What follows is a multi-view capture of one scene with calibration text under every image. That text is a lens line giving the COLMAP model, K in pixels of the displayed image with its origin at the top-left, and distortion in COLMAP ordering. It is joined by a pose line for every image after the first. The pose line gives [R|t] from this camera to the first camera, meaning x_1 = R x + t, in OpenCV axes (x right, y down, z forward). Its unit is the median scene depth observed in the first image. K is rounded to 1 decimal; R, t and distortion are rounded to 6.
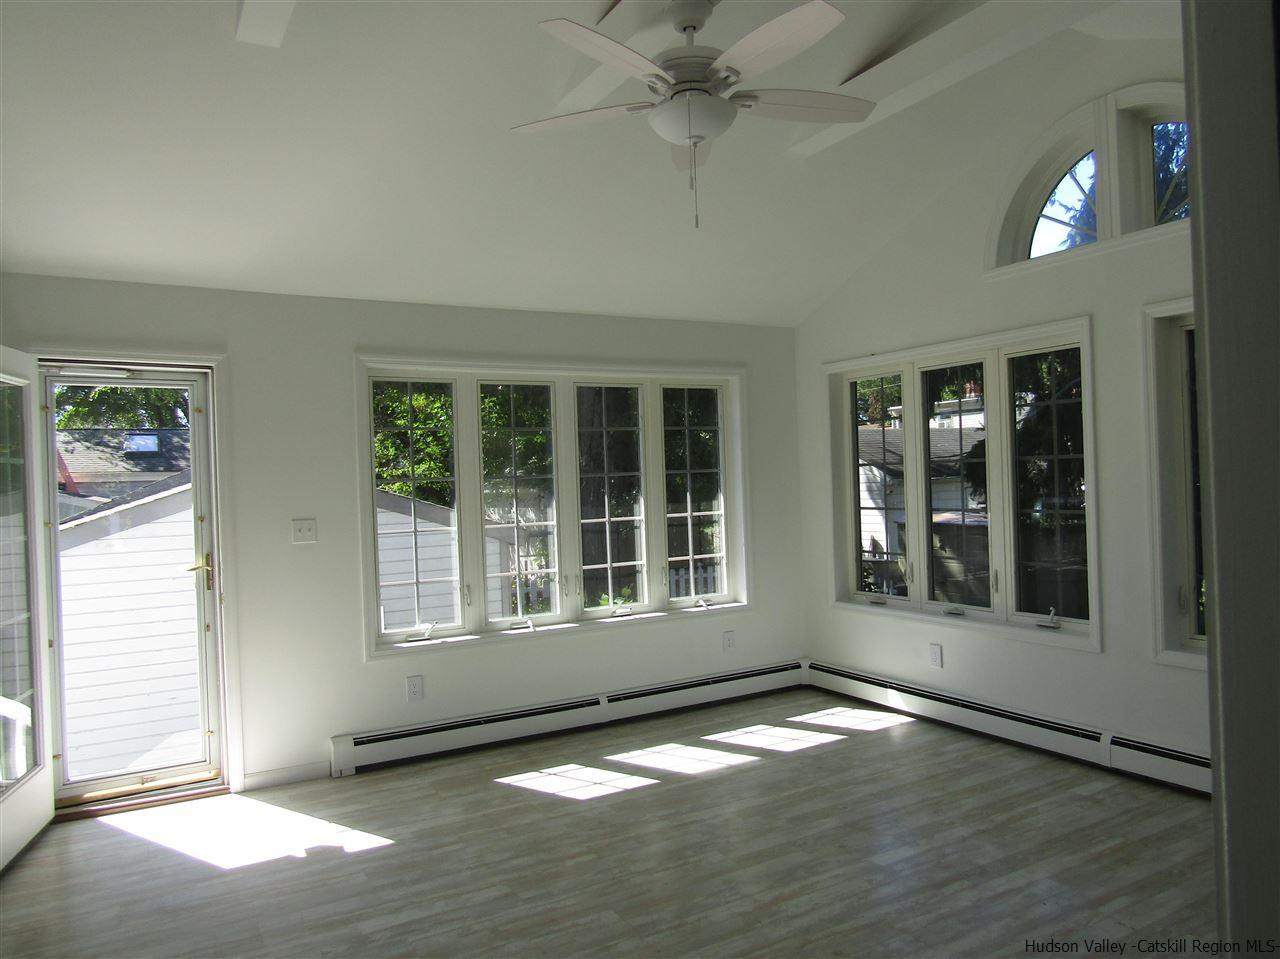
lens RADIAL K [[953.2, 0, 656.1], [0, 953.2, 481.3], [0, 0, 1]] dist [-0.040964, 0.012320]
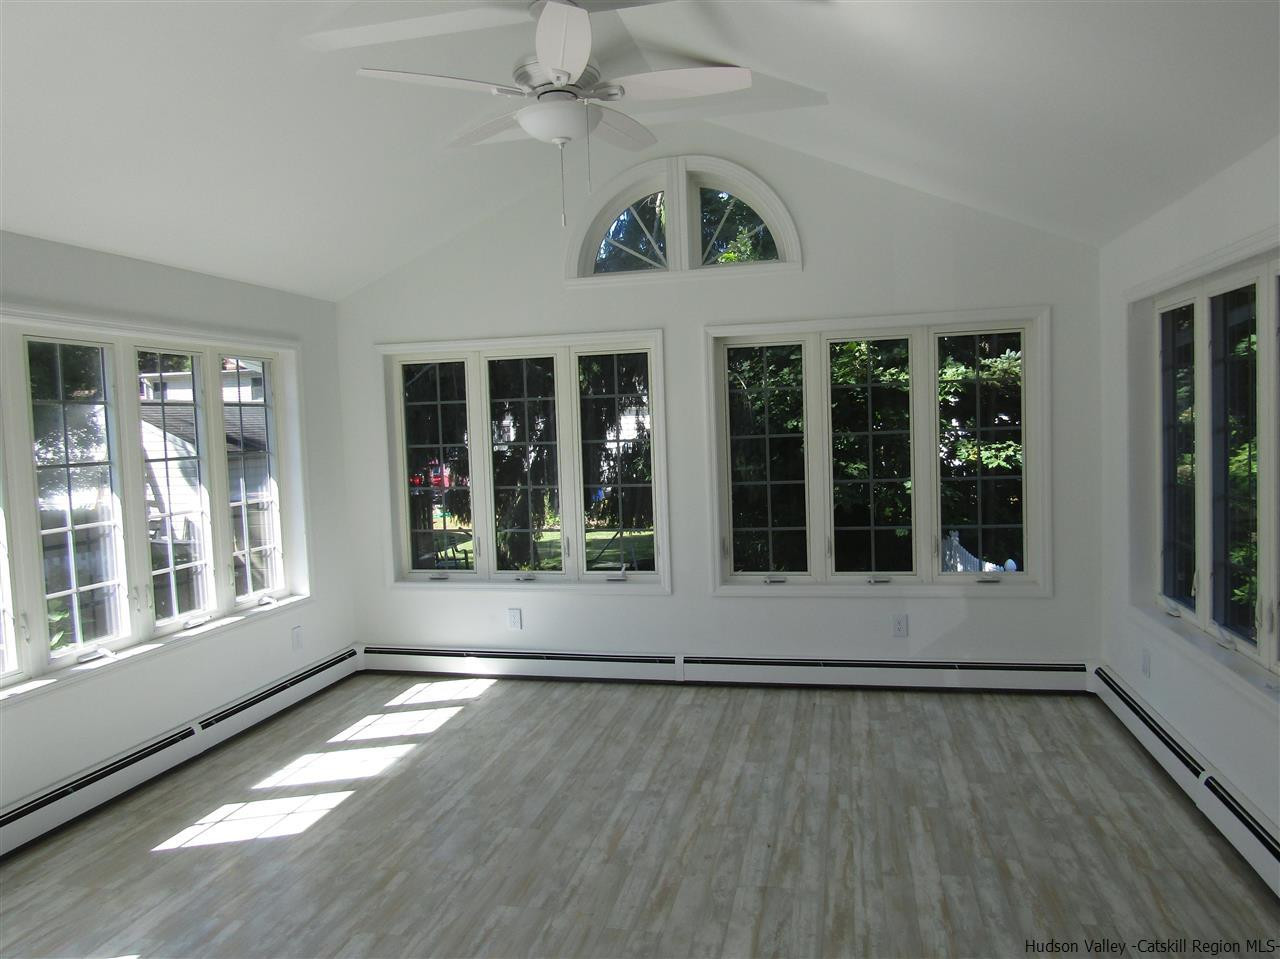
lens RADIAL K [[953.2, 0, 656.1], [0, 953.2, 481.3], [0, 0, 1]] dist [-0.040964, 0.012320]
pose [[0.636628, -0.032499, 0.770486, -0.487646], [0.008529, 0.999347, 0.035105, -0.016026], [-0.771124, -0.015778, 0.636490, 0.178888]]
